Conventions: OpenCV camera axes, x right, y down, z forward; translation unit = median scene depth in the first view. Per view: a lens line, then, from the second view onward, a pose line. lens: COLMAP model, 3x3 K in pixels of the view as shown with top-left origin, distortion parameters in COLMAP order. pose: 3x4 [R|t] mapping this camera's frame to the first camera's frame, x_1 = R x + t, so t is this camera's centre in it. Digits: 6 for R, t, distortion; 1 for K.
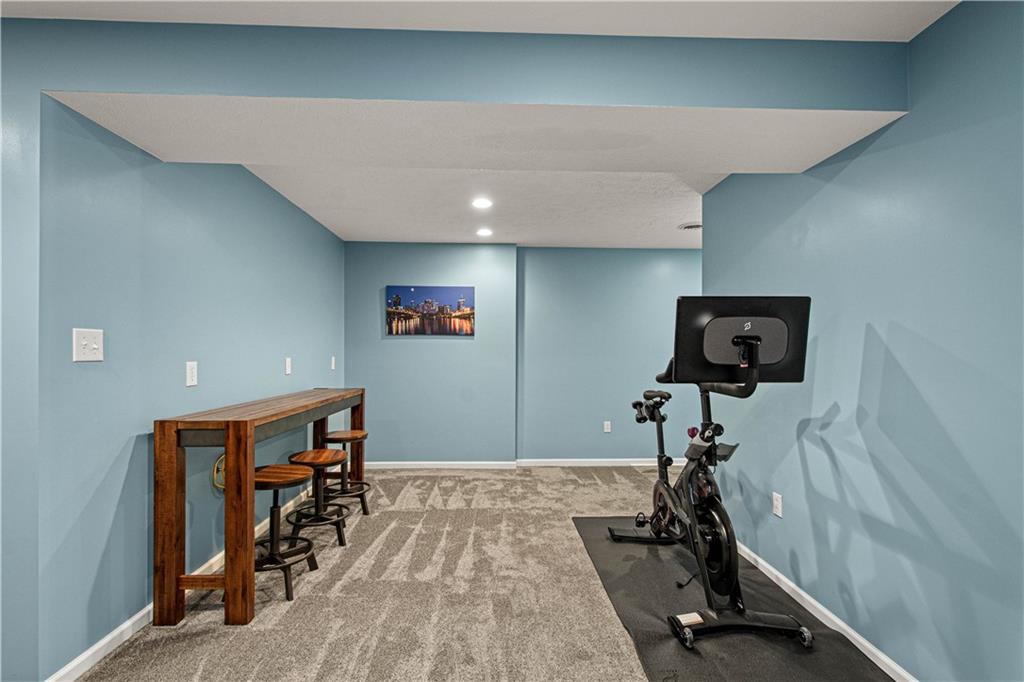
lens RADIAL K [[452.0, 0, 509.5], [0, 452.0, 347.7], [0, 0, 1]] dist [0.010441, -0.003120]
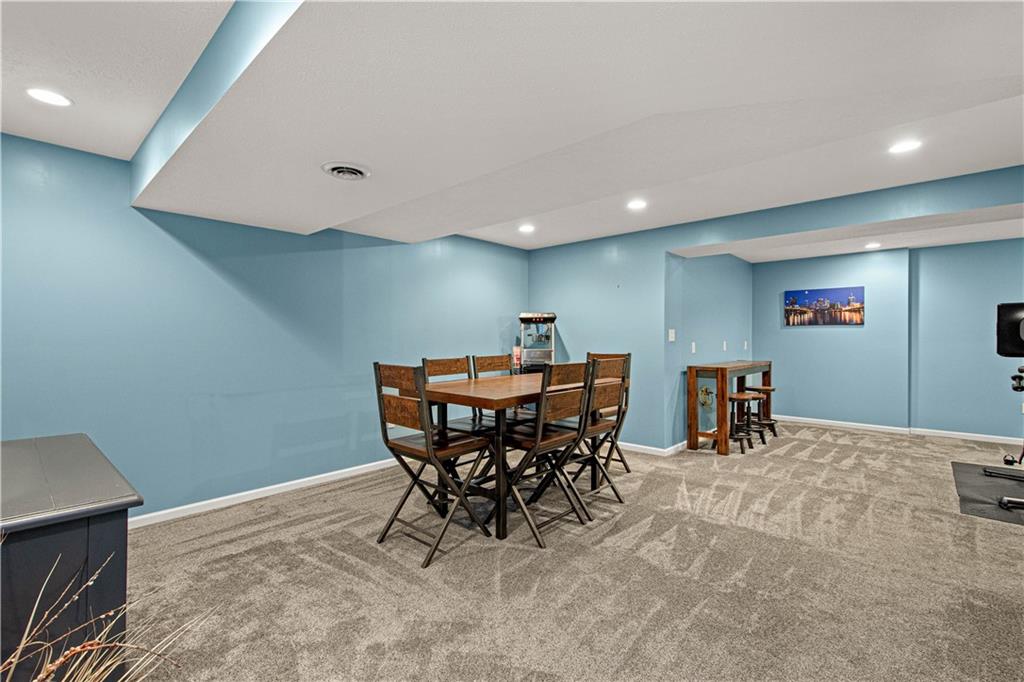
lens RADIAL K [[452.0, 0, 507.1], [0, 452.0, 340.6], [0, 0, 1]] dist [0.010441, -0.003120]
pose [[0.711073, 0.000443, -0.703118, 0.109250], [0.009305, 0.999906, 0.010041, -0.004432], [0.703057, -0.013683, 0.711002, -0.629138]]
